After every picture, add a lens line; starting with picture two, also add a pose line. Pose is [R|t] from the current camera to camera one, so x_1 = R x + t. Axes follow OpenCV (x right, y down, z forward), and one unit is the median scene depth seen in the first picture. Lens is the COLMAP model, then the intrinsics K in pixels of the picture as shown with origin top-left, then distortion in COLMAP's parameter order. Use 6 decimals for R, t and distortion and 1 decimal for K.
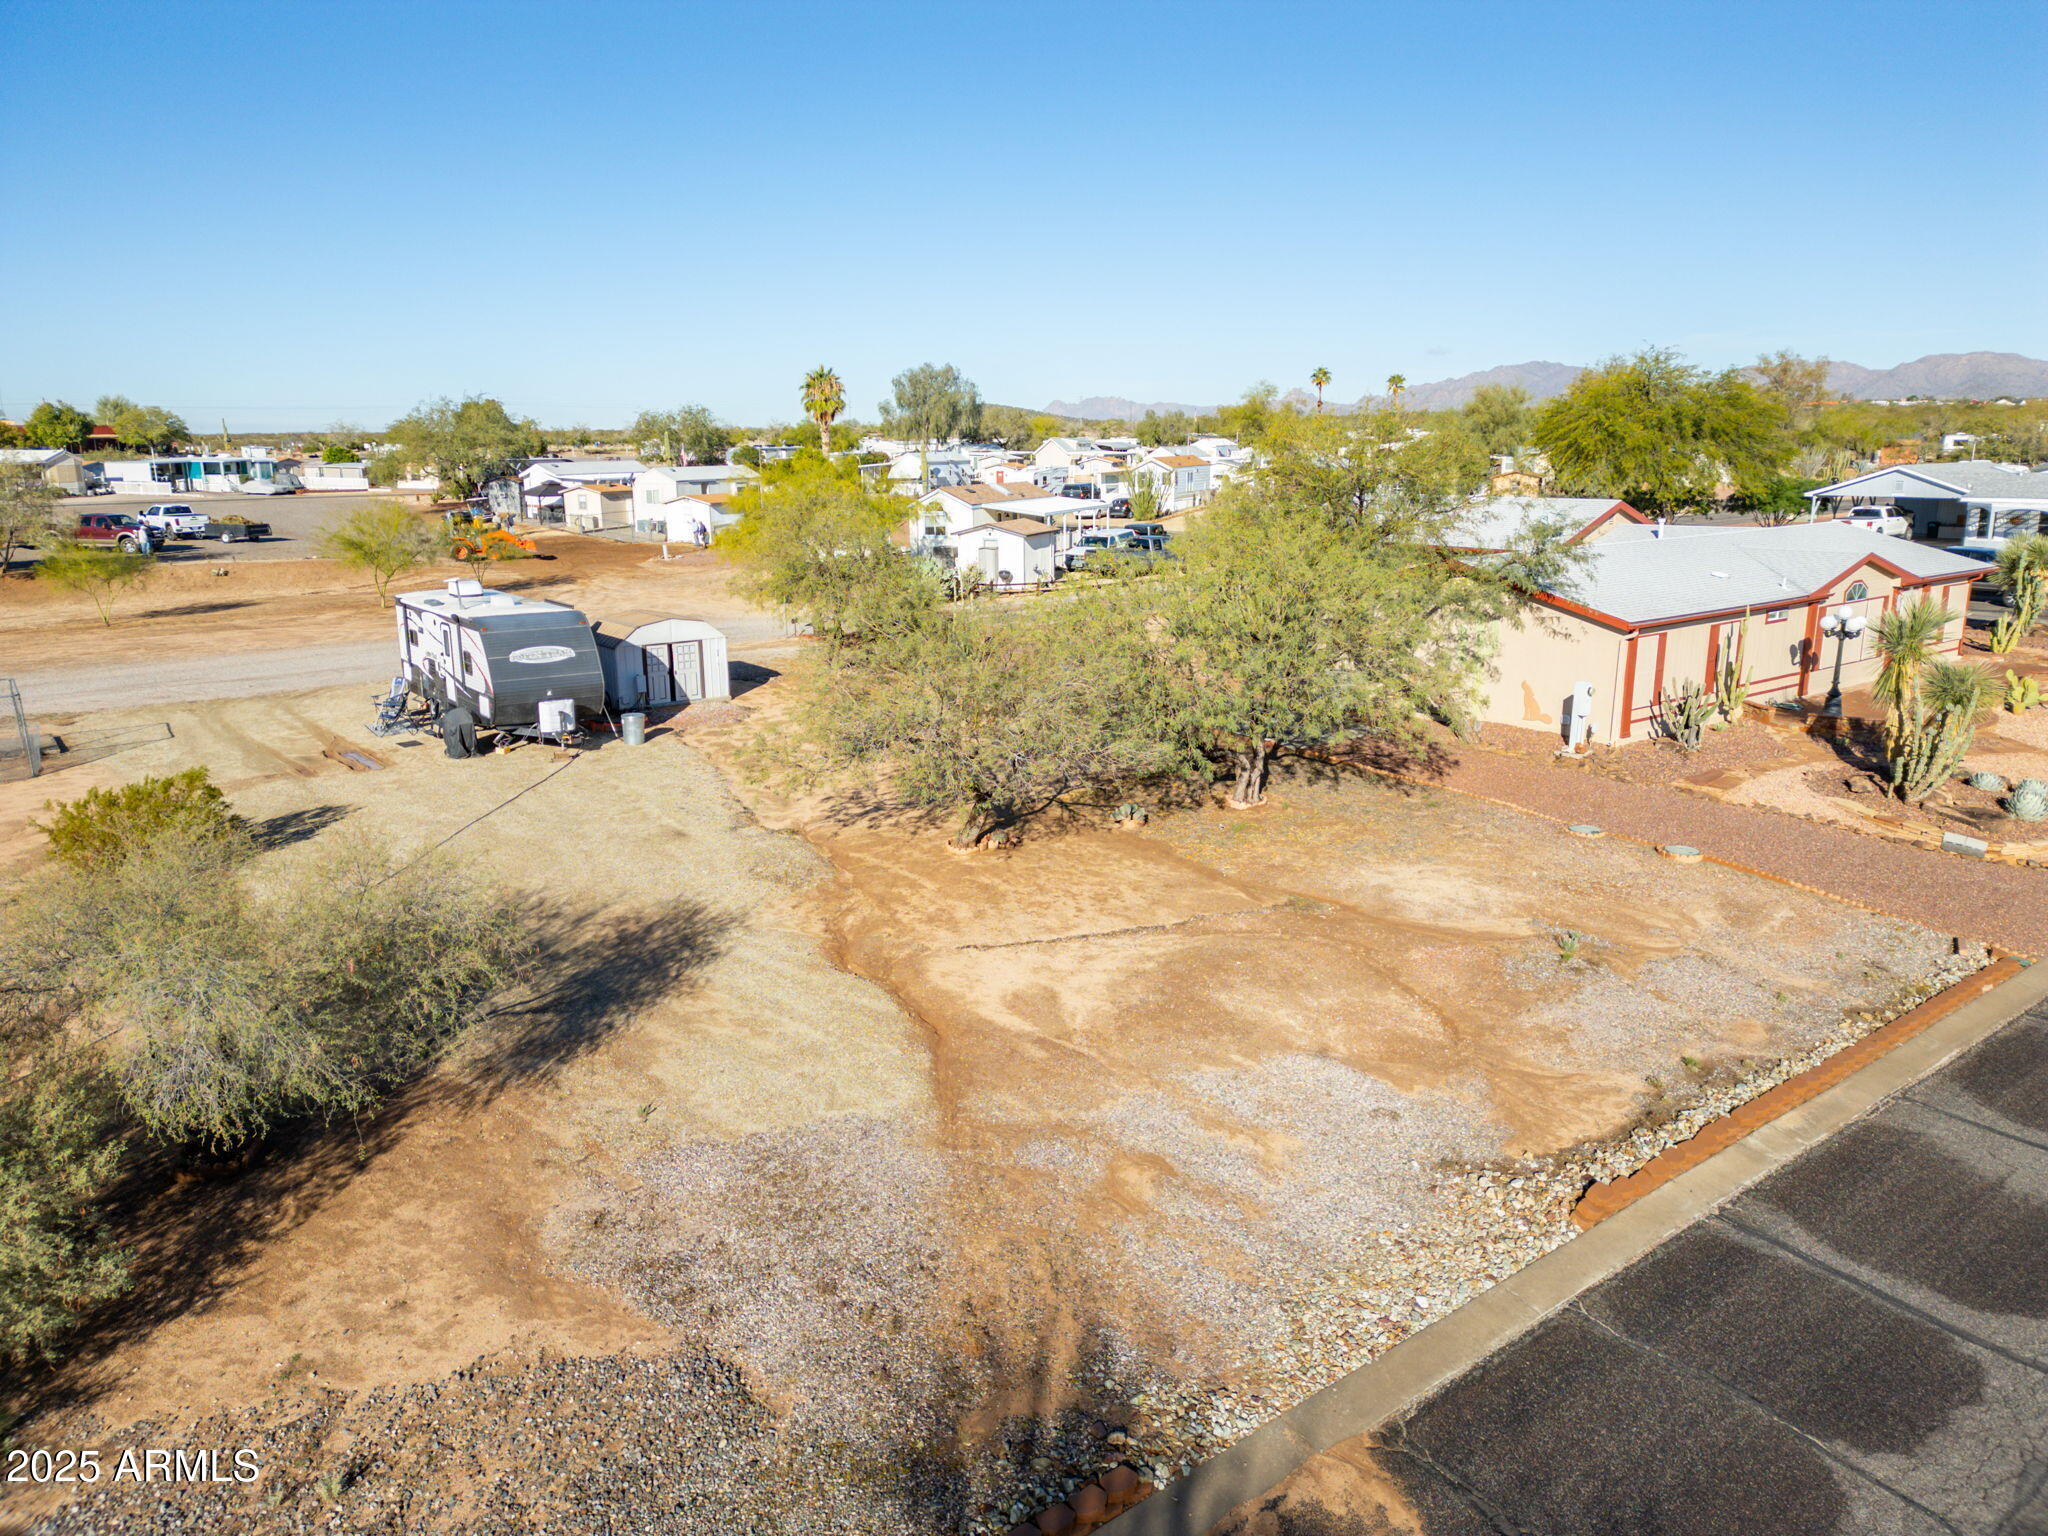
lens RADIAL K [[1425.3, 0, 1027.7], [0, 1425.3, 754.5], [0, 0, 1]] dist [0.078416, -0.077186]
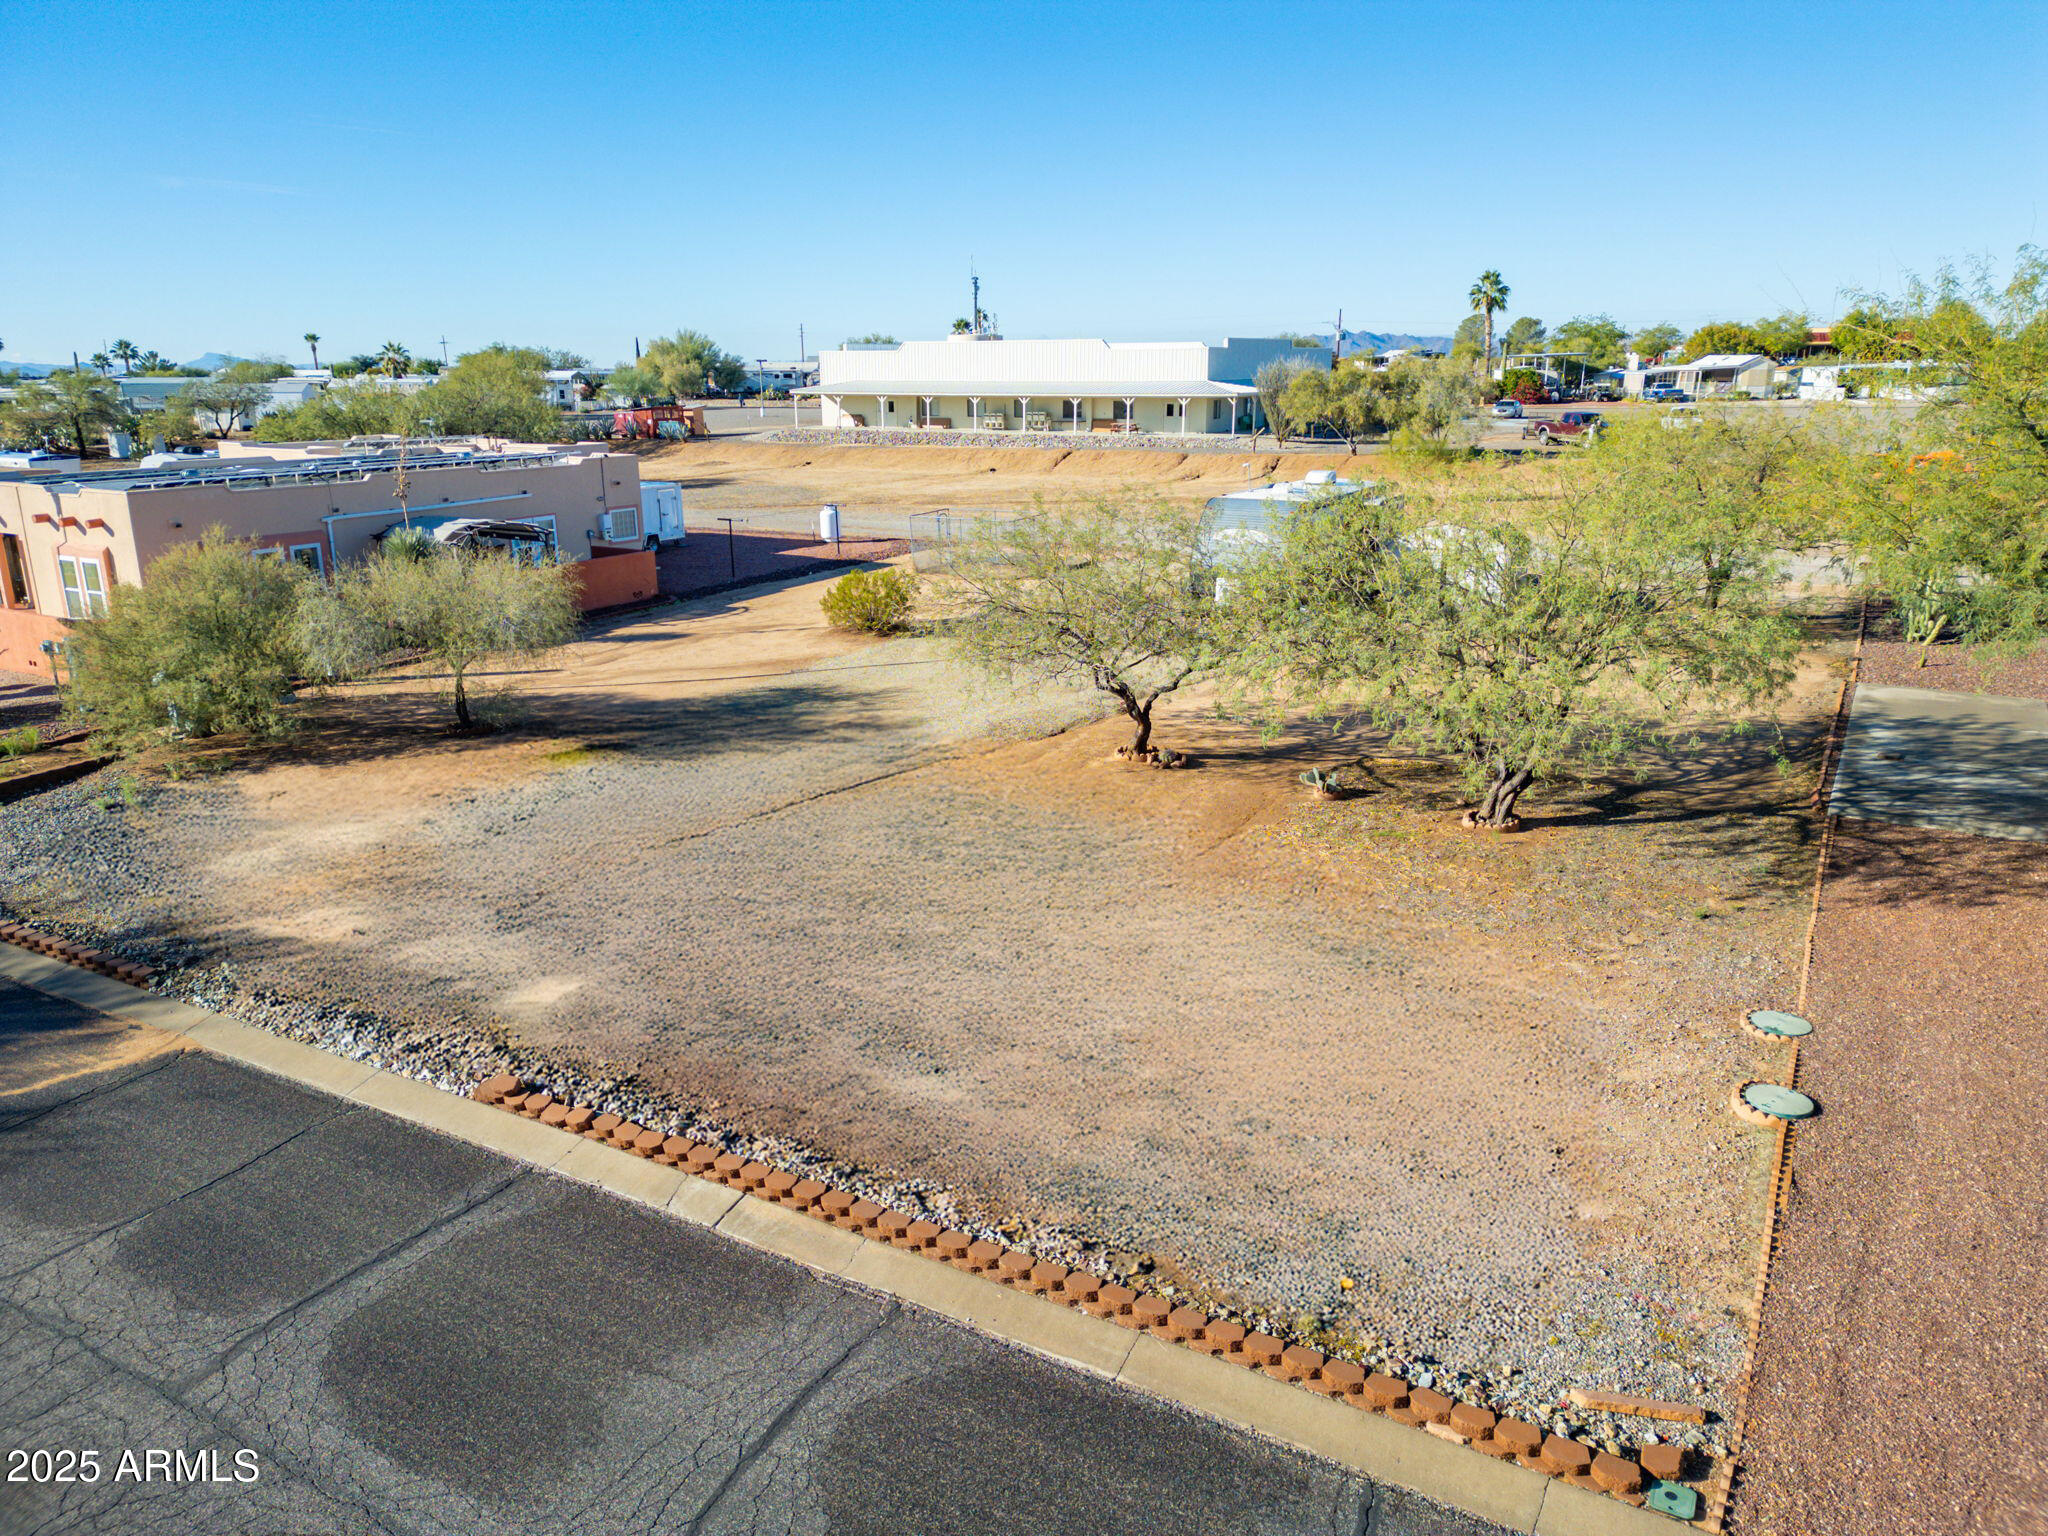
lens RADIAL K [[1425.3, 0, 1017.4], [0, 1425.3, 767.9], [0, 0, 1]] dist [0.078416, -0.077186]
pose [[0.377213, 0.258527, -0.889311, 0.943163], [-0.197413, 0.960624, 0.195523, -0.120139], [0.904842, 0.101807, 0.413397, 0.611922]]
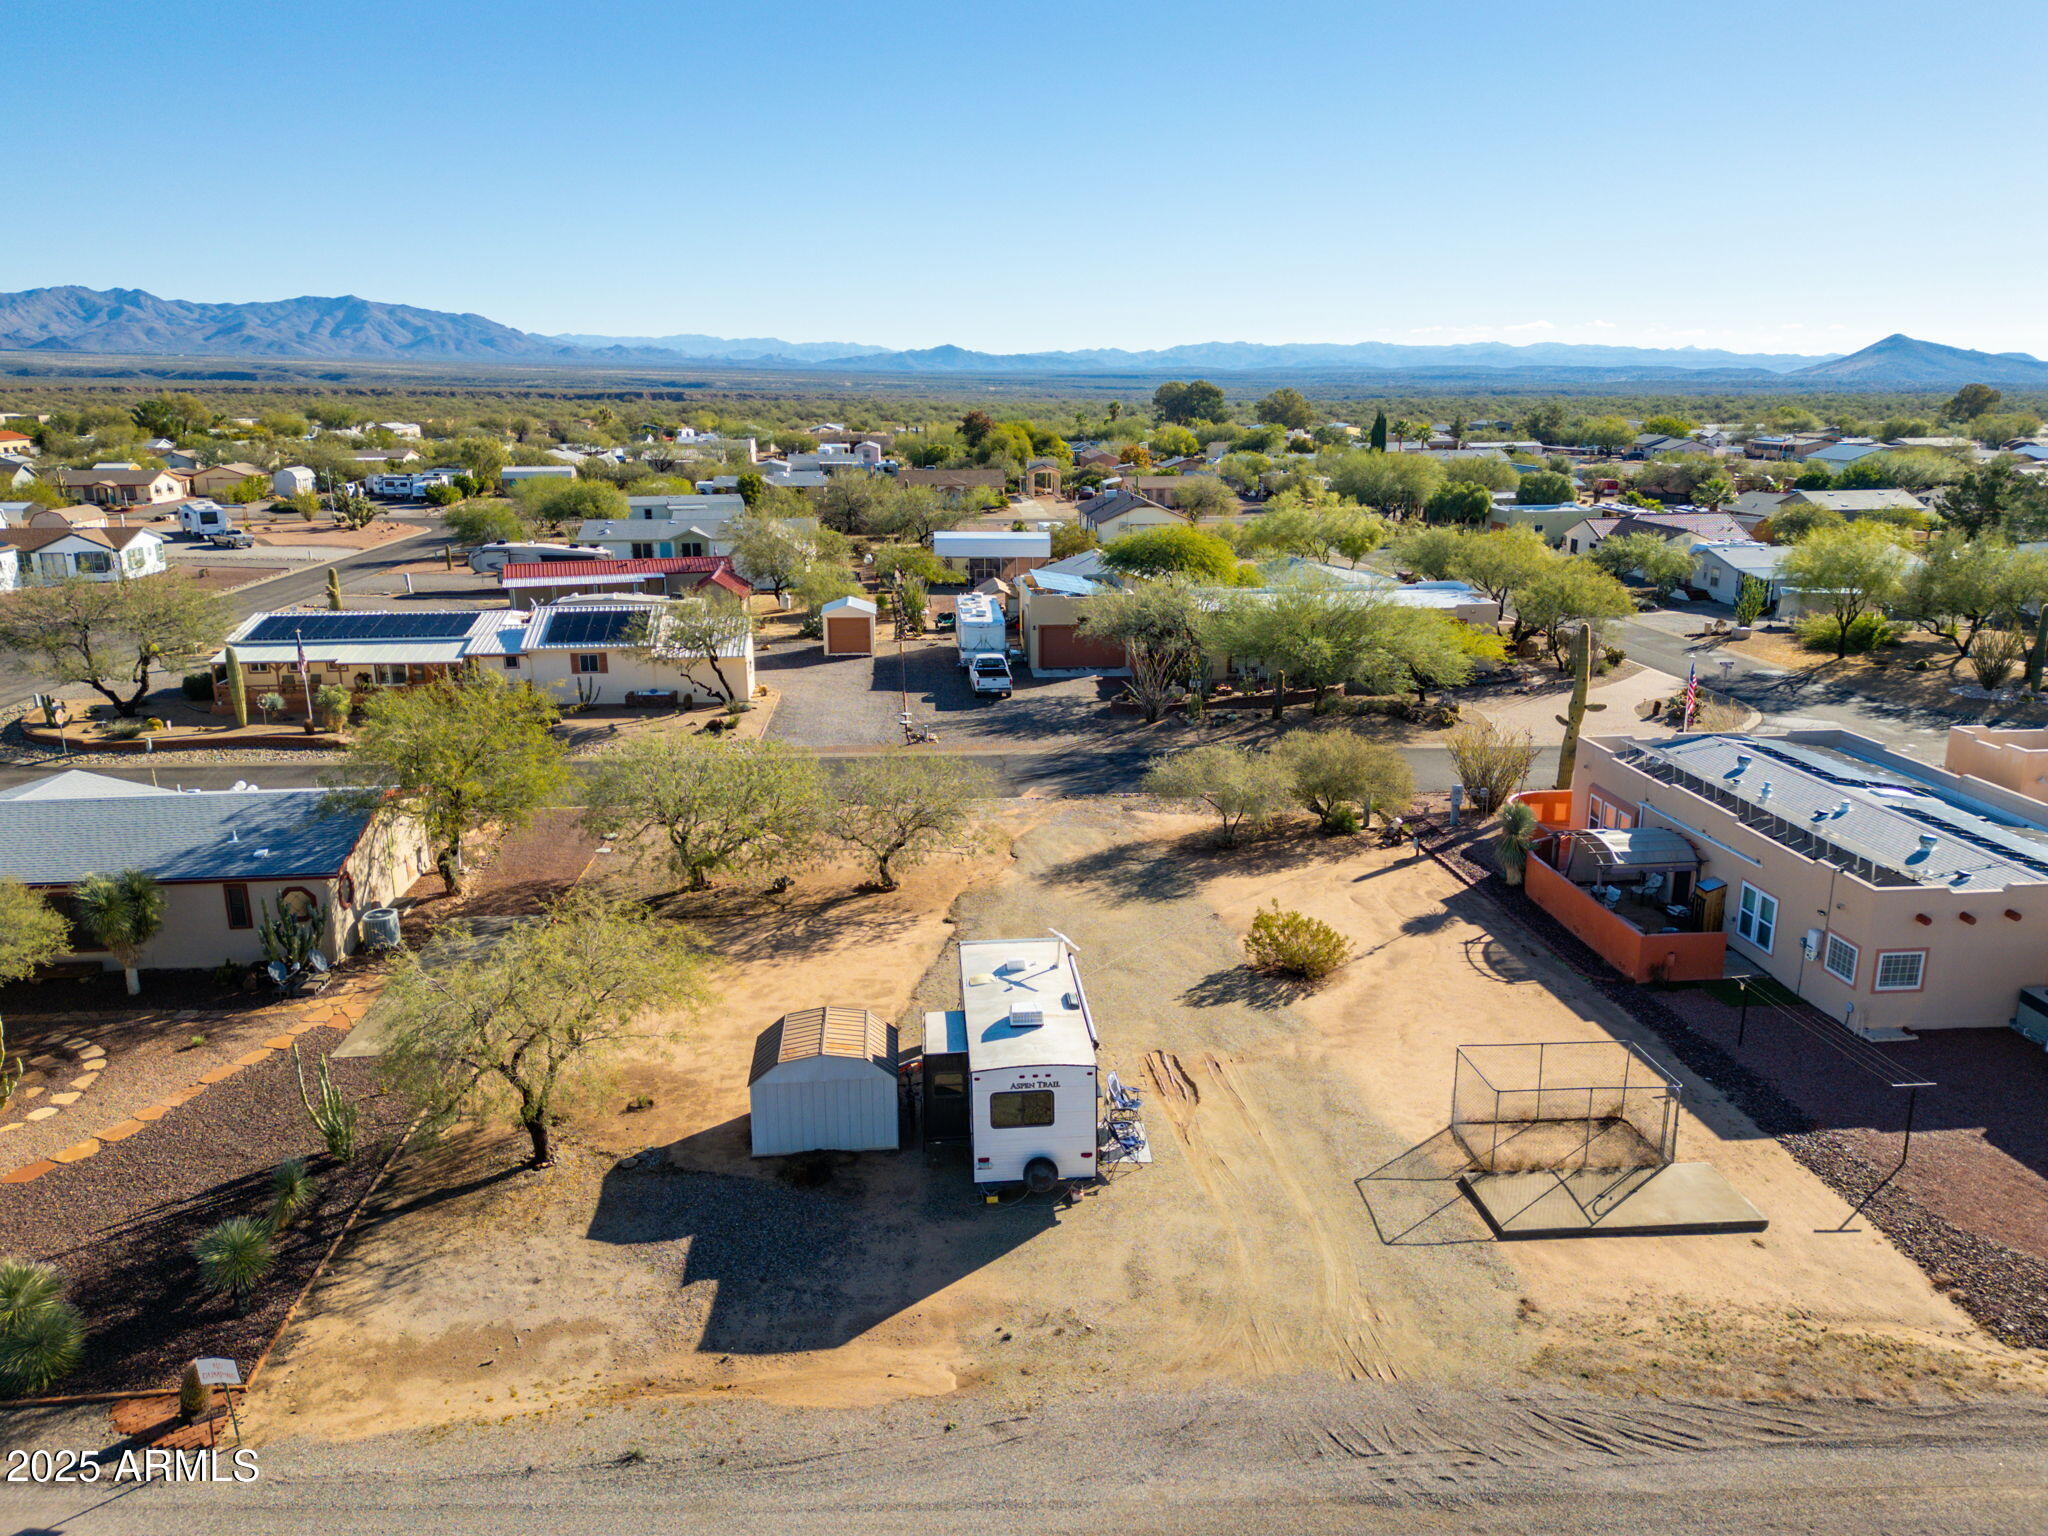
lens RADIAL K [[1471.0, 0, 1015.5], [0, 1471.0, 758.0], [0, 0, 1]] dist [0.061007, -0.056790]
pose [[-0.841514, -0.120991, 0.526512, -1.370443], [0.132341, 0.898735, 0.418045, -1.009597], [-0.523774, 0.421470, -0.740286, 2.652130]]
